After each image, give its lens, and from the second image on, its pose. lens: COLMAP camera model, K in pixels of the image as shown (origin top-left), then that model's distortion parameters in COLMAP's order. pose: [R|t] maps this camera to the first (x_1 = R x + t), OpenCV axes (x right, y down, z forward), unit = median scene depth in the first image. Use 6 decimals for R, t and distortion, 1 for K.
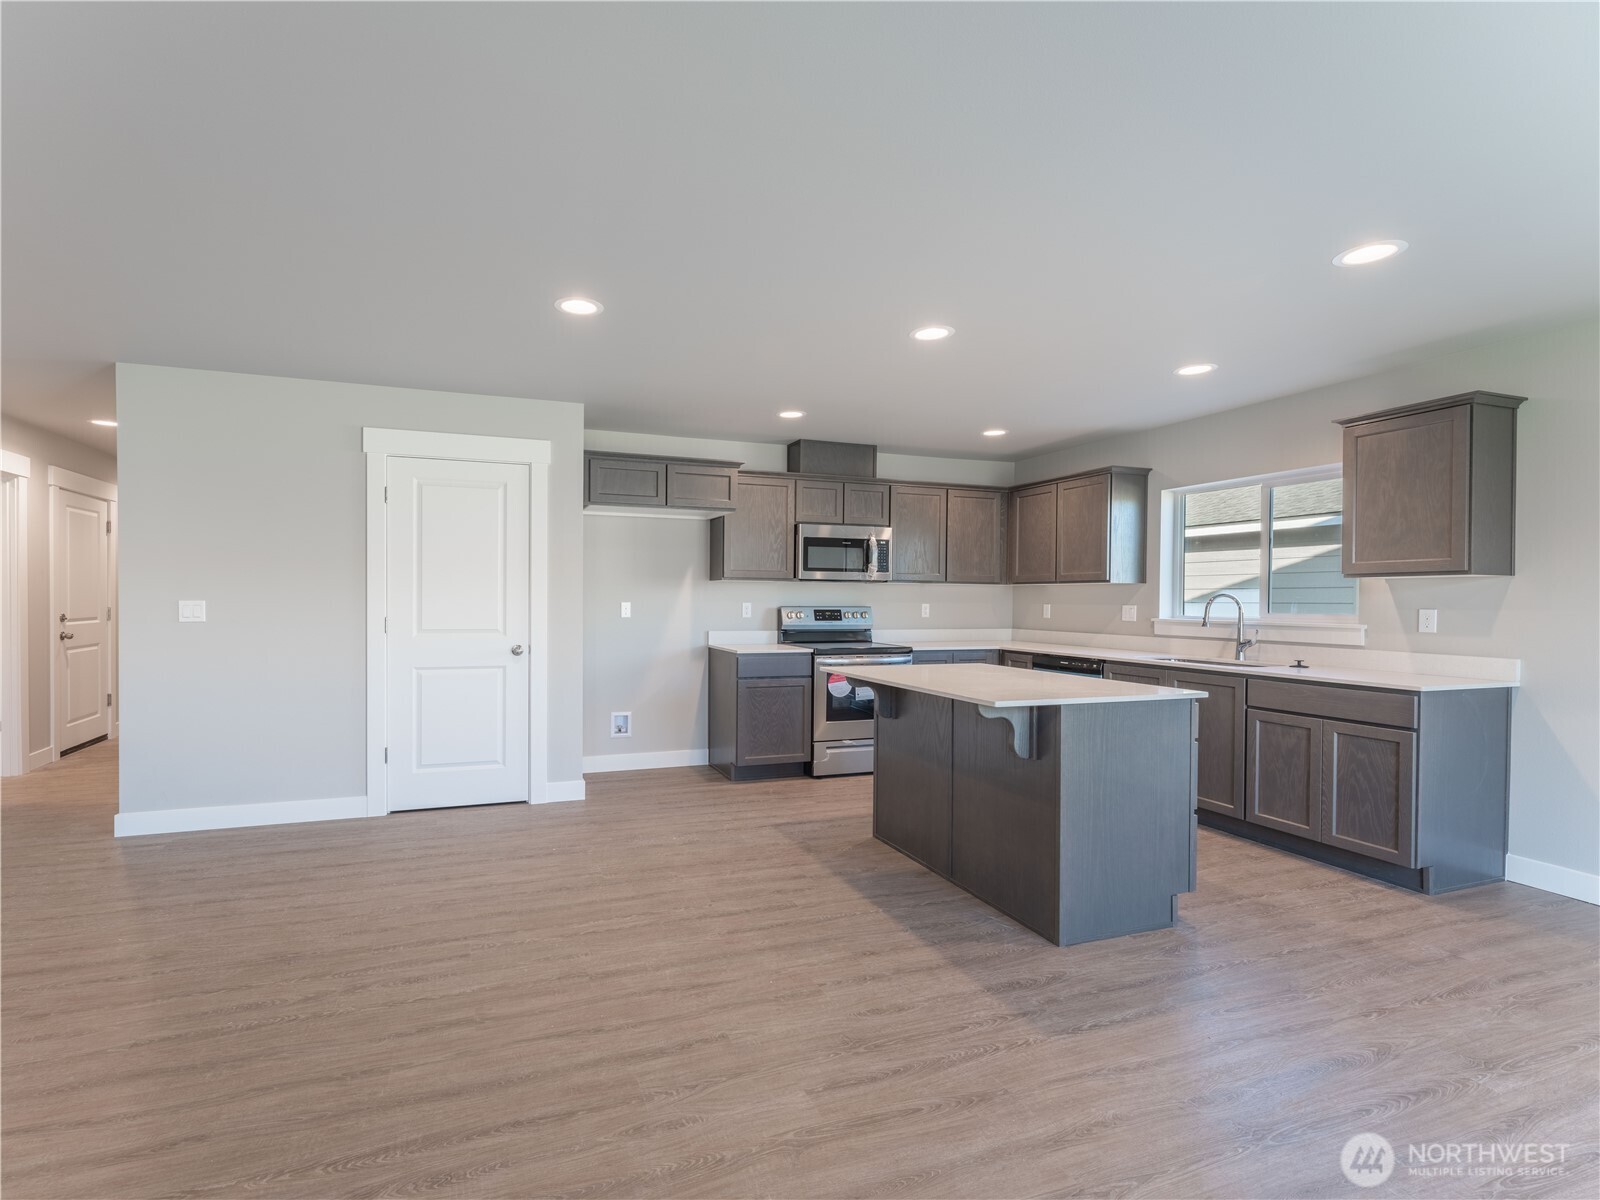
lens RADIAL K [[669.9, 0, 799.1], [0, 669.9, 599.4], [0, 0, 1]] dist [0.003012, -0.000497]
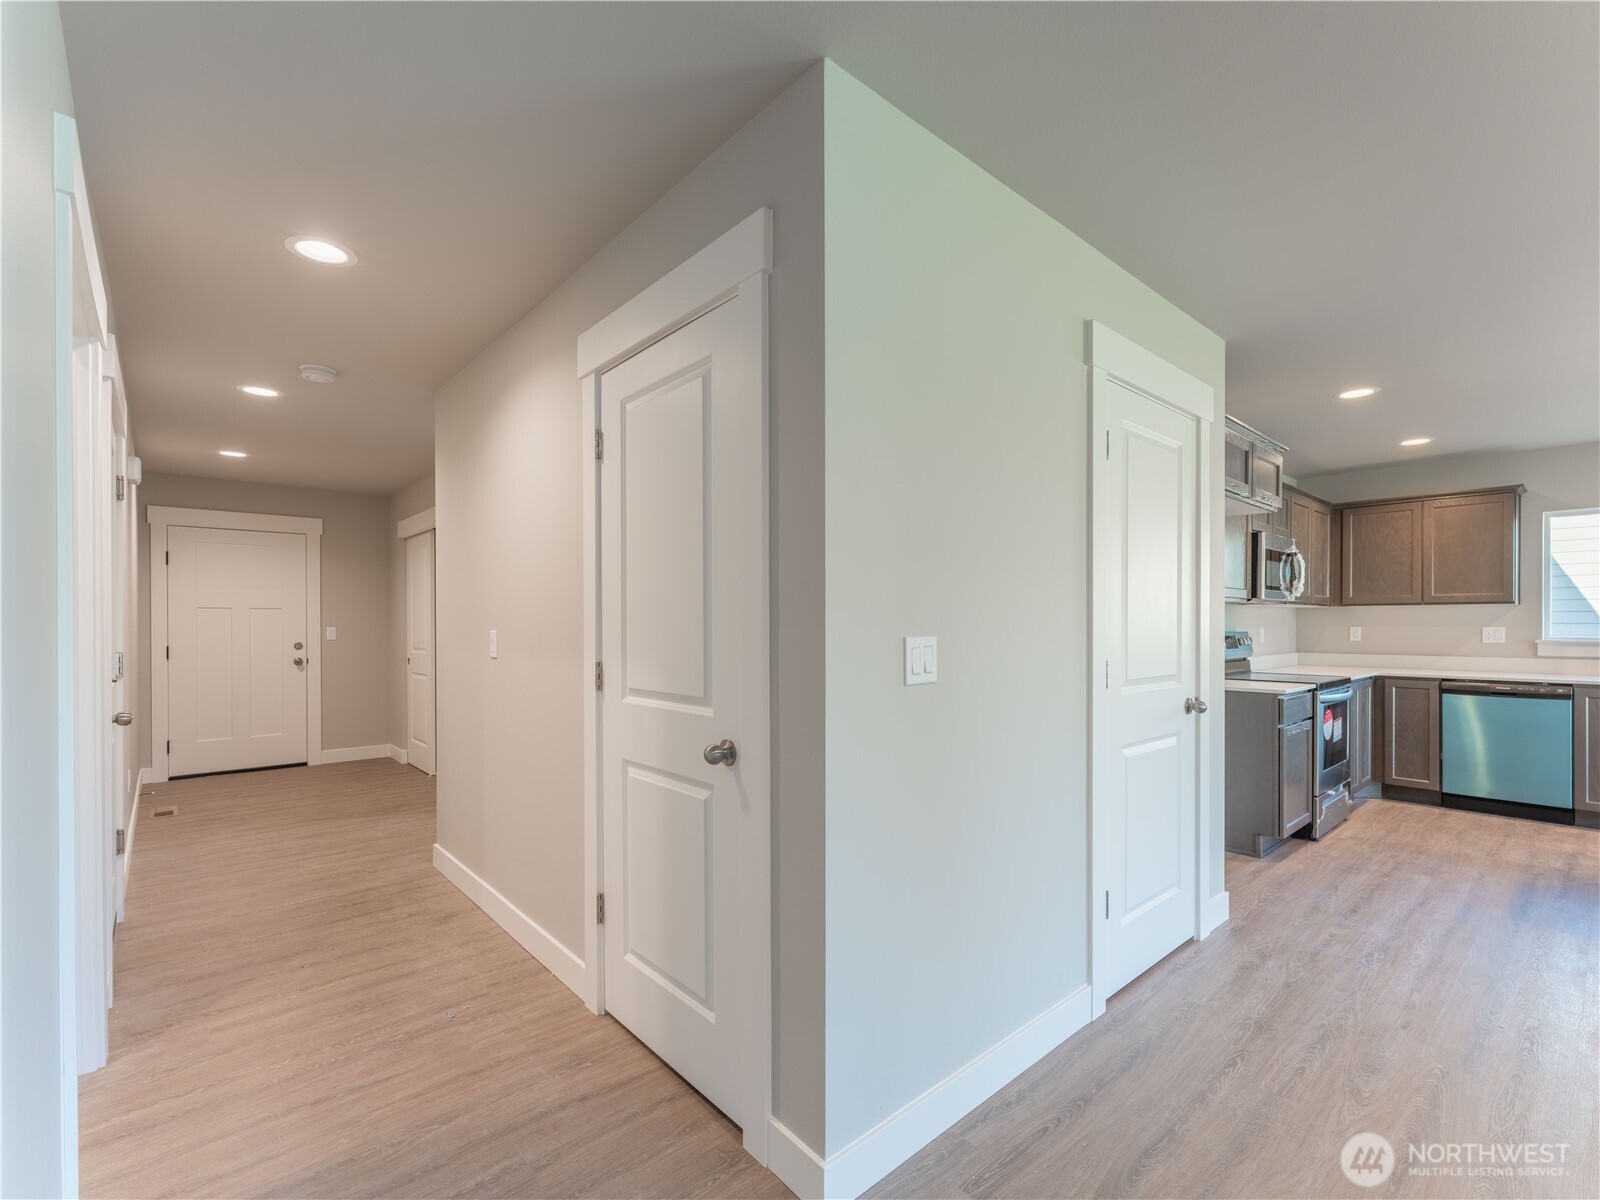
lens RADIAL K [[683.9, 0, 737.2], [0, 683.9, 622.2], [0, 0, 1]] dist [0.000894, -0.000117]
pose [[0.931482, -0.008073, 0.363697, -1.068820], [0.009244, 0.999956, -0.001479, -0.007577], [-0.363669, 0.004740, 0.931516, 0.544179]]
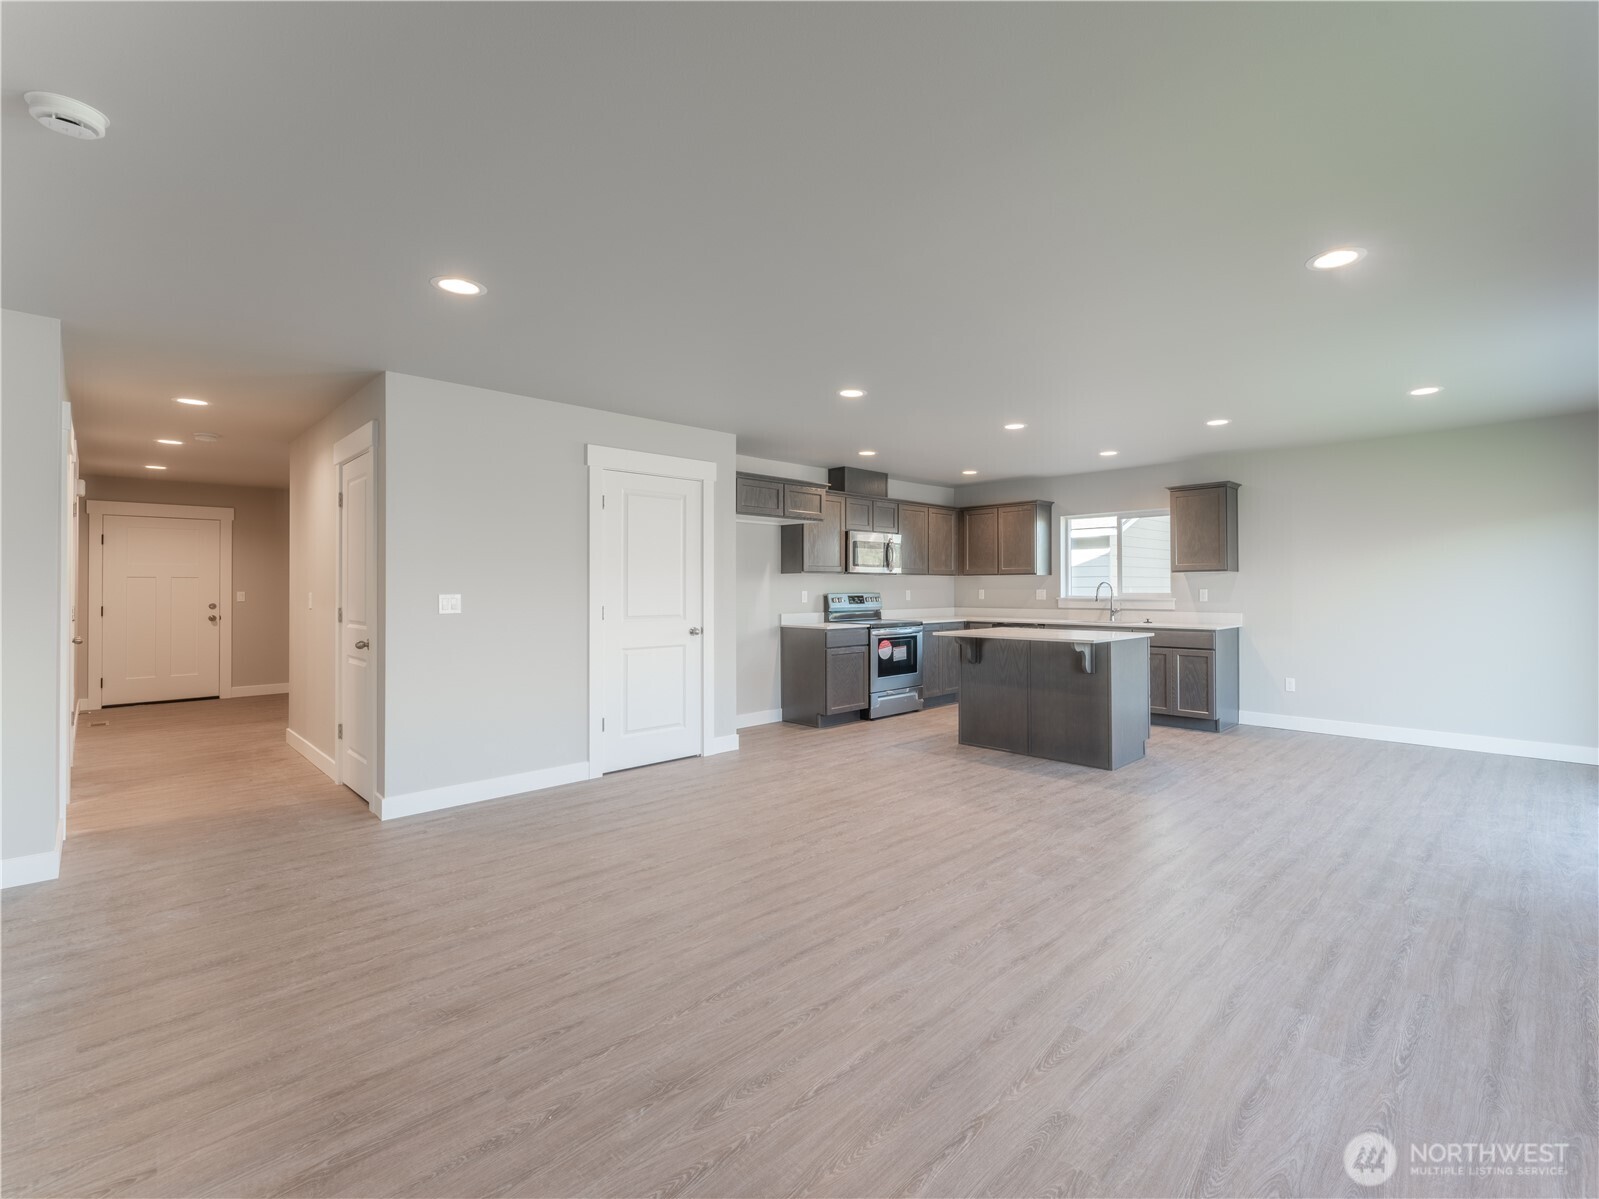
lens RADIAL K [[716.4, 0, 824.9], [0, 716.4, 575.7], [0, 0, 1]] dist [0.002225, -0.000139]
pose [[0.891761, -0.002793, 0.452497, -0.801536], [0.010776, 0.999828, -0.015065, -0.003773], [-0.452378, 0.018310, 0.891638, -0.281253]]
